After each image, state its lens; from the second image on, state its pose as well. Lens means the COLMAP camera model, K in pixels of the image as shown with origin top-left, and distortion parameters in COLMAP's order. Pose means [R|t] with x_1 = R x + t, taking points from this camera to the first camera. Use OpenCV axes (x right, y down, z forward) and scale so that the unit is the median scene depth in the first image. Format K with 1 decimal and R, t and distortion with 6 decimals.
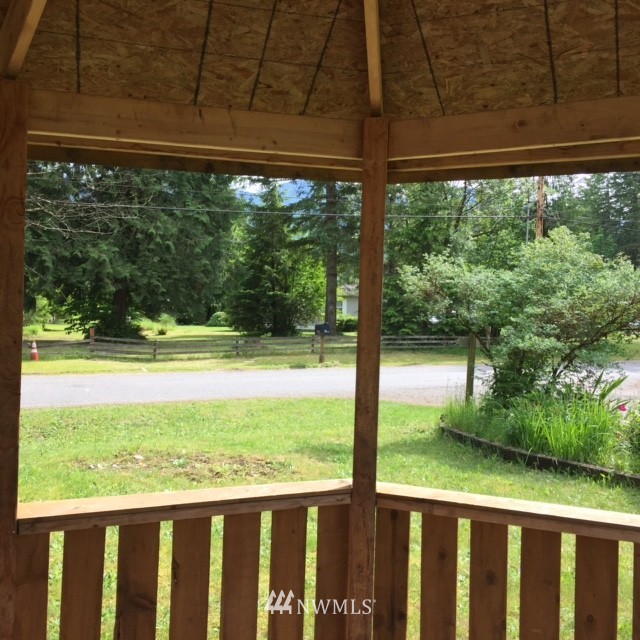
lens RADIAL K [[840.0, 0, 318.9], [0, 840.0, 306.3], [0, 0, 1]] dist [0.005994, 0.000000]
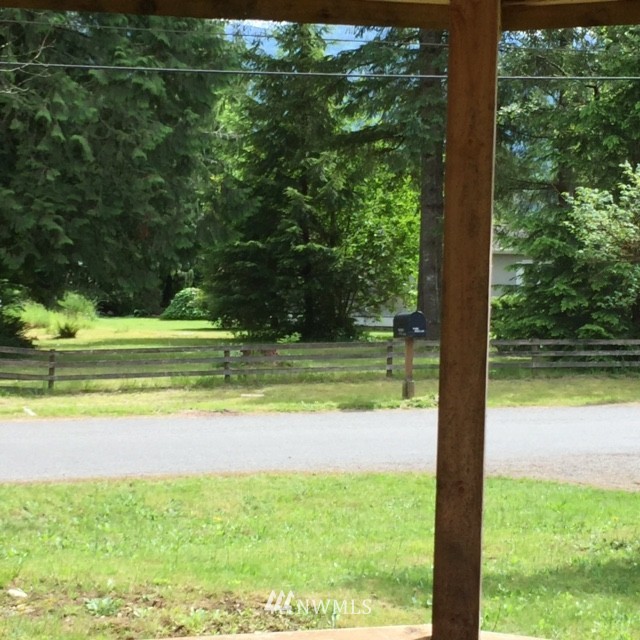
lens RADIAL K [[2116.0, 0, 320.0], [0, 2116.0, 320.0], [0, 0, 1]] dist [-0.018865, 0.000000]
pose [[0.997177, -0.000644, -0.075078, 0.041742], [0.002538, 0.999681, 0.025130, -0.004960], [0.075038, -0.025250, 0.996861, -0.159010]]
